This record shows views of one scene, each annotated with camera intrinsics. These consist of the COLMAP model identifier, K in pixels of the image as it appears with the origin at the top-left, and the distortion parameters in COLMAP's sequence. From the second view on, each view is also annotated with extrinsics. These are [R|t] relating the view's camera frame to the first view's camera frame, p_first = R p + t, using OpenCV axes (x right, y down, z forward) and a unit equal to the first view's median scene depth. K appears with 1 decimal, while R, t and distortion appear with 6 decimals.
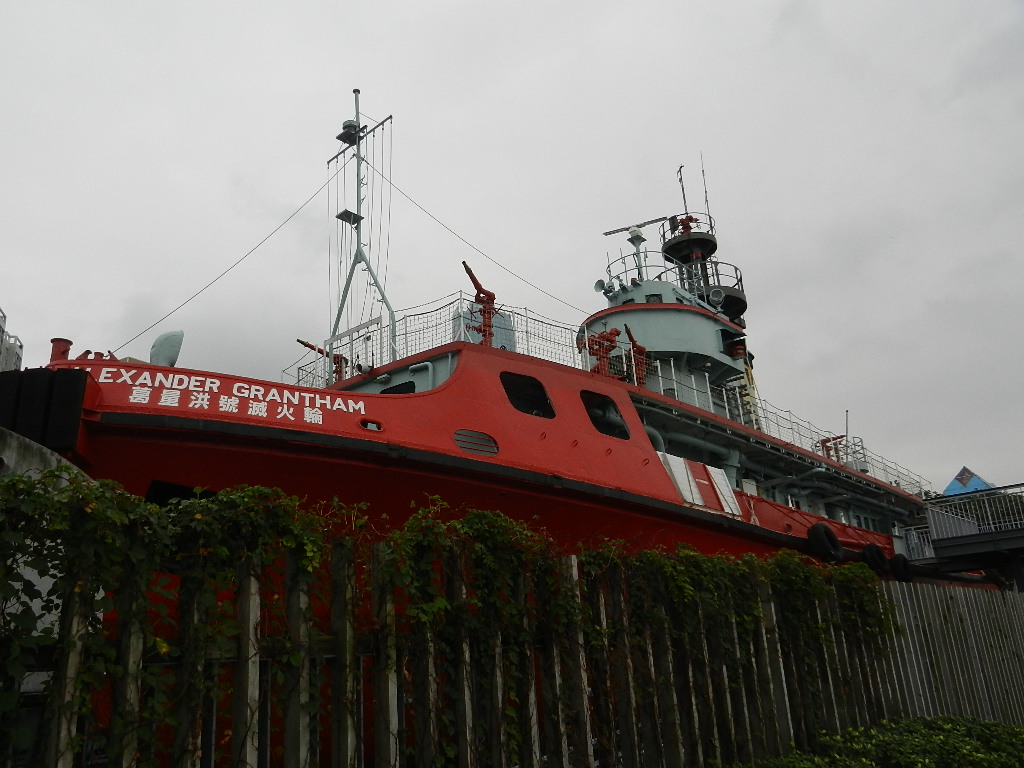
lens RADIAL K [[868.5, 0, 511.9], [0, 868.5, 382.4], [0, 0, 1]] dist [-0.005347, -0.011701]
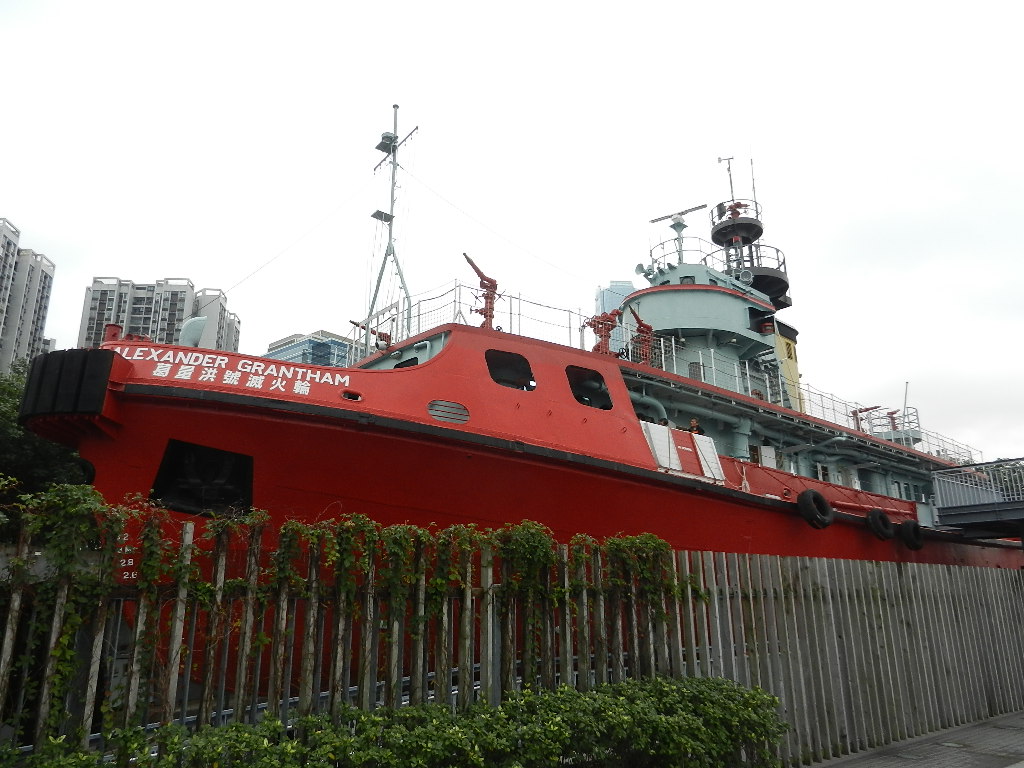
lens RADIAL K [[754.3, 0, 512.1], [0, 754.3, 386.5], [0, 0, 1]] dist [-0.019435, 0.005033]
pose [[0.983218, 0.011581, -0.182066, 0.171561], [-0.002971, 0.998867, 0.047493, -0.009357], [0.182410, -0.046155, 0.982139, 0.021646]]
